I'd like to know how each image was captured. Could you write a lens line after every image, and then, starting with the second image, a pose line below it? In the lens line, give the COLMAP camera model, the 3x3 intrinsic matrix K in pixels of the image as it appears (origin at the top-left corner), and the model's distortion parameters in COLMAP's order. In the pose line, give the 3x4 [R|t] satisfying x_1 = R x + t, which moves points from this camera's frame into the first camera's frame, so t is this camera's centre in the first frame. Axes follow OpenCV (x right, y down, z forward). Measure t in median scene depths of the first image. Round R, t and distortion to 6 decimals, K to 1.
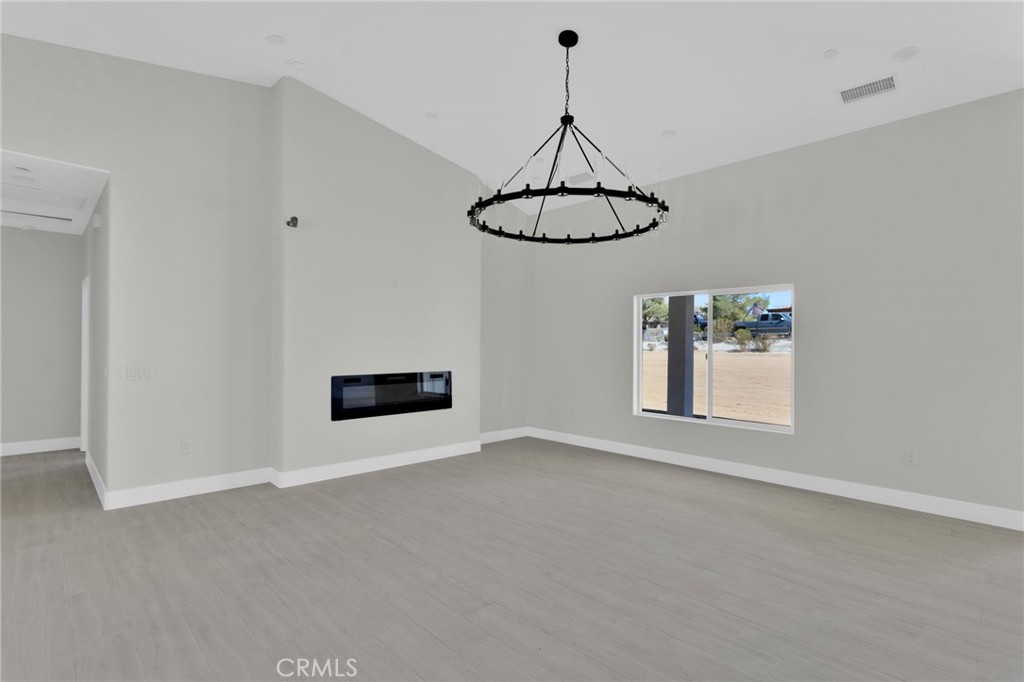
lens RADIAL K [[490.0, 0, 514.6], [0, 490.0, 336.1], [0, 0, 1]] dist [0.000211, 0.000155]
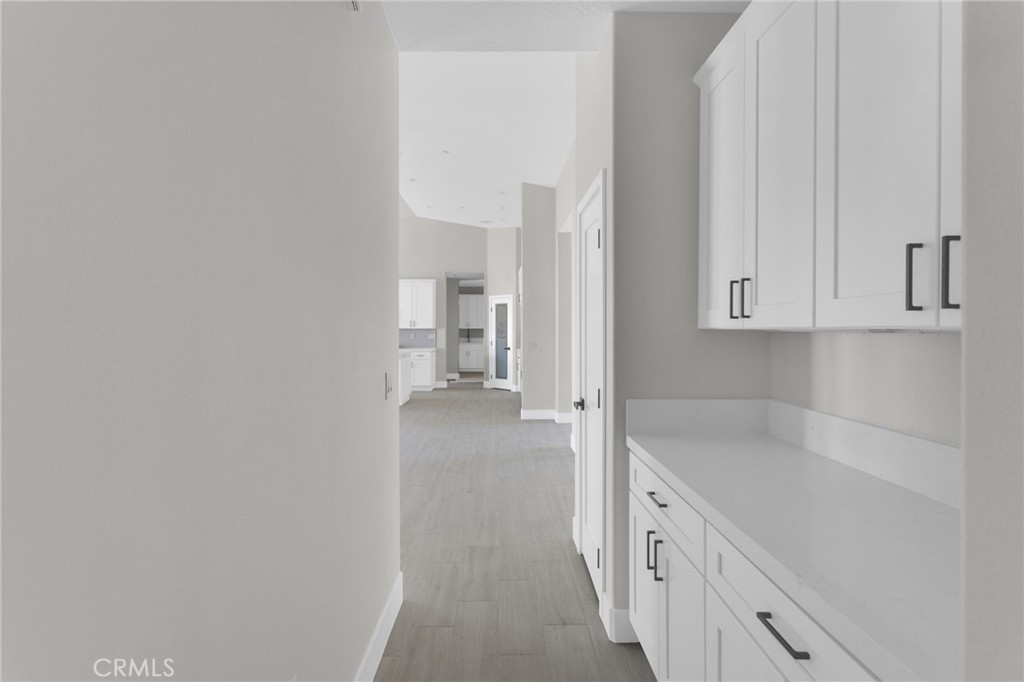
lens RADIAL K [[490.0, 0, 514.6], [0, 490.0, 336.1], [0, 0, 1]] dist [0.000211, 0.000155]
pose [[-0.737875, -0.006245, 0.674909, -1.764481], [-0.004637, 0.999980, 0.004183, 0.022689], [-0.674922, -0.000043, -0.737889, 1.770748]]
